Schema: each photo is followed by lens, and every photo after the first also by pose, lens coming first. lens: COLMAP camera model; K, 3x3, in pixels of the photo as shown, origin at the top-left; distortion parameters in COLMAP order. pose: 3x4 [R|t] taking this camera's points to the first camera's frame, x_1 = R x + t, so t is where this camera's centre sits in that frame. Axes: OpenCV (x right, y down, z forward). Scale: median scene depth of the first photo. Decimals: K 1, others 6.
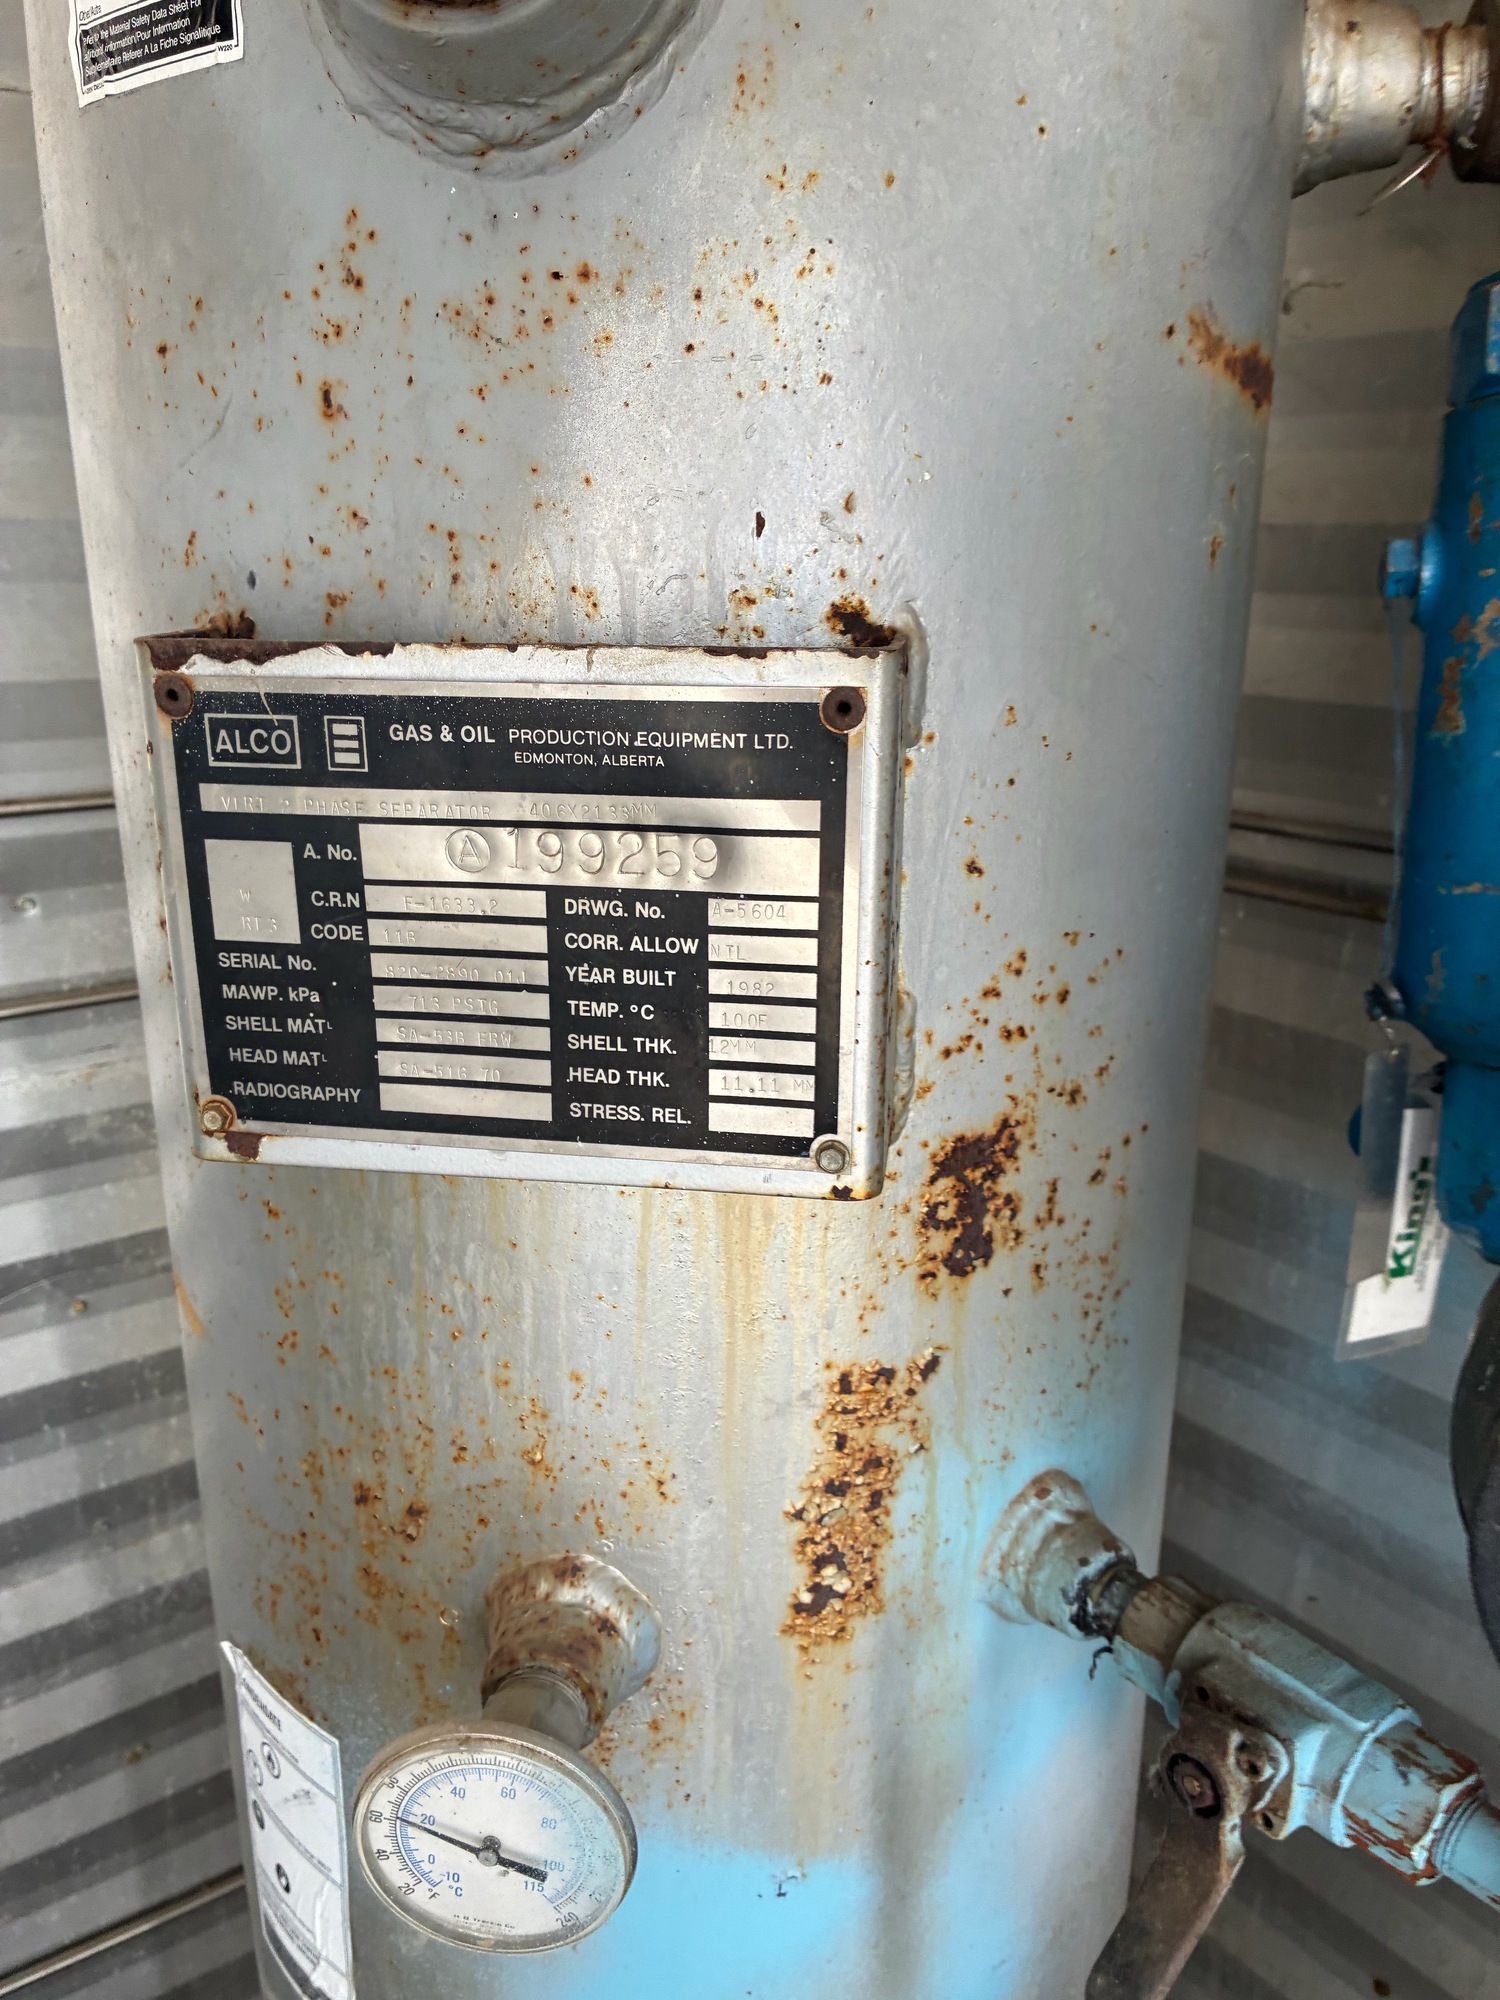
lens RADIAL K [[1581.0, 0, 728.1], [0, 1581.0, 1005.1], [0, 0, 1]] dist [0.050437, -0.067254]
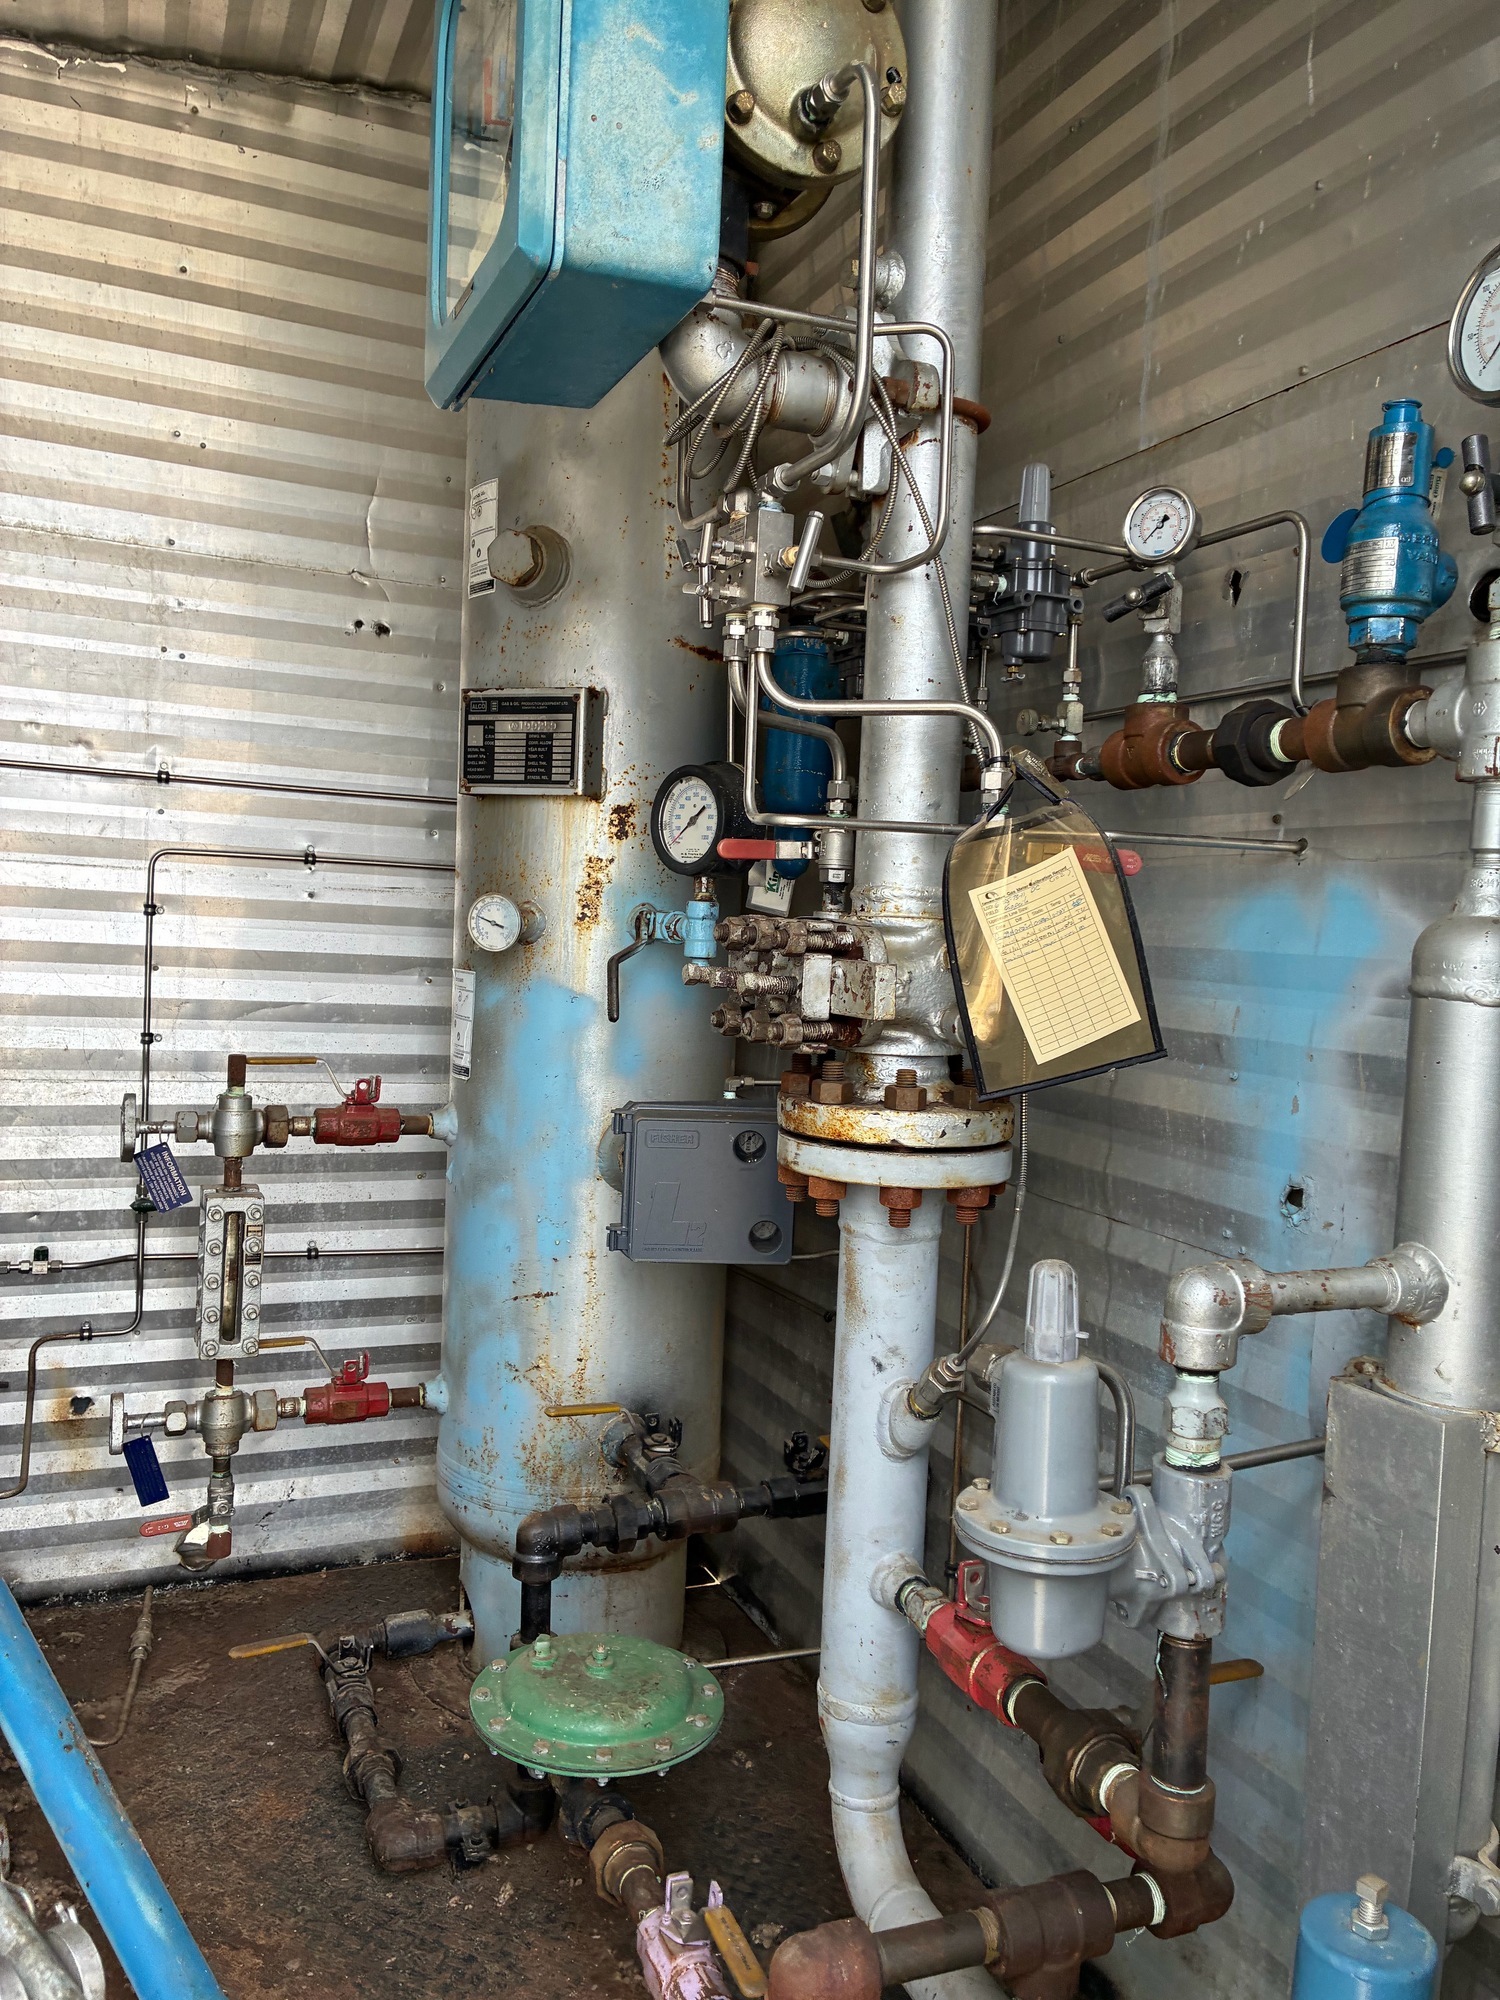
lens RADIAL K [[1581.0, 0, 765.2], [0, 1581.0, 1002.5], [0, 0, 1]] dist [0.050437, -0.067254]
pose [[0.974959, 0.054436, -0.215618, 1.815259], [-0.105789, 0.966375, -0.234367, 1.912874], [0.195610, 0.251309, 0.947935, -3.560772]]
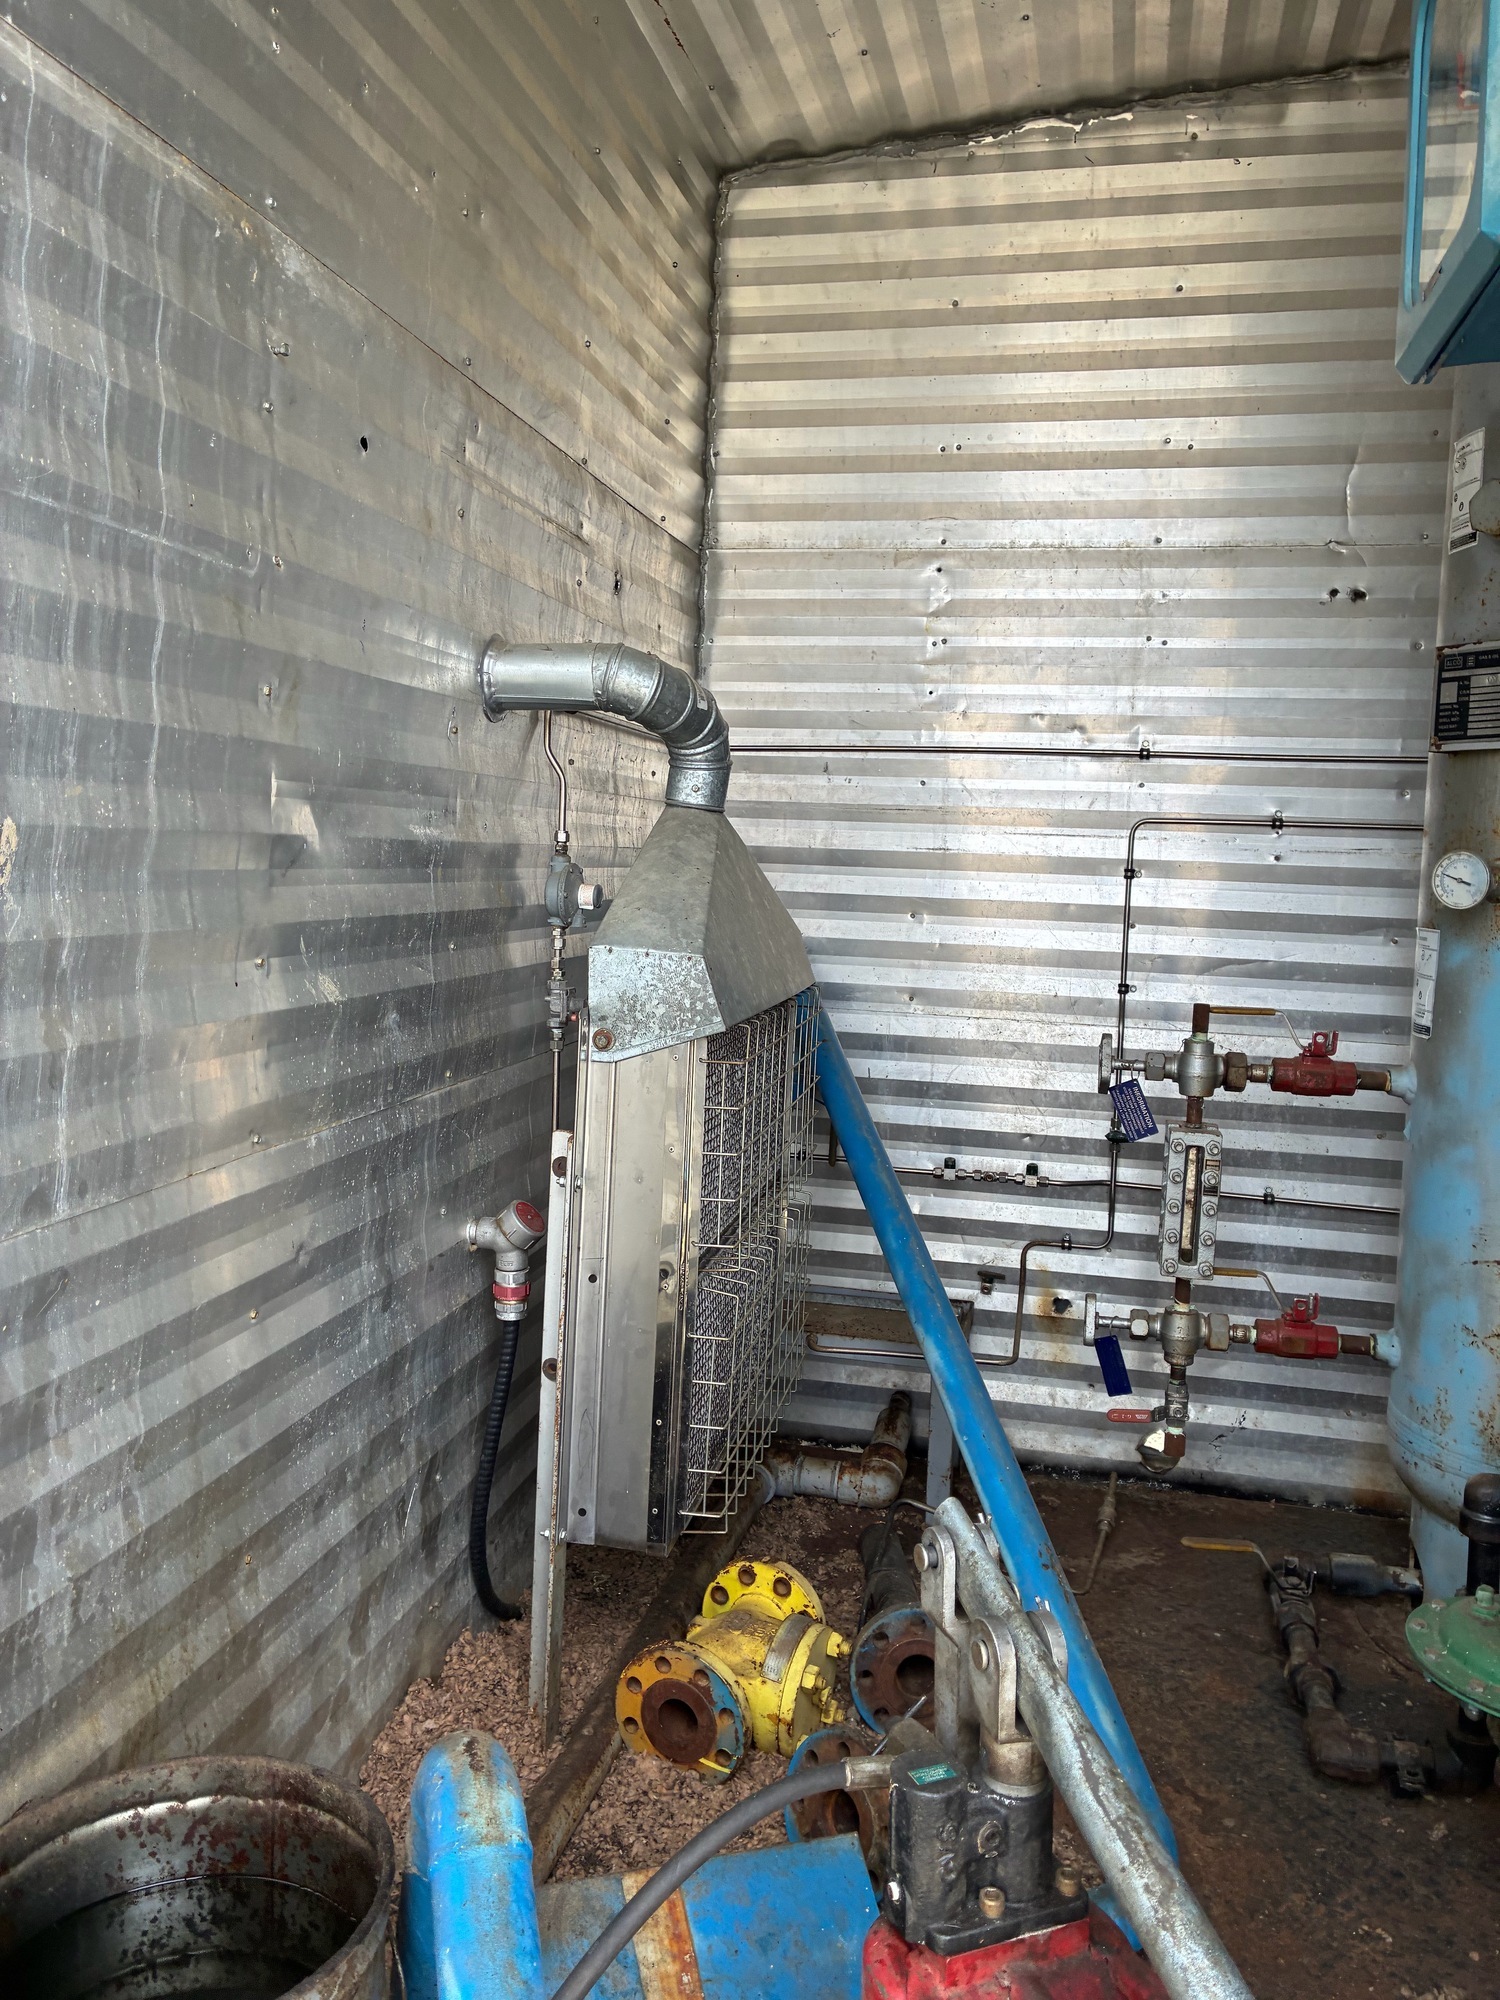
lens RADIAL K [[1581.0, 0, 739.0], [0, 1581.0, 996.2], [0, 0, 1]] dist [0.050437, -0.067254]
pose [[0.673778, 0.085299, -0.733994, 2.057836], [-0.243292, 0.963539, -0.111358, 2.042799], [0.697734, 0.253606, 0.669964, -3.878584]]
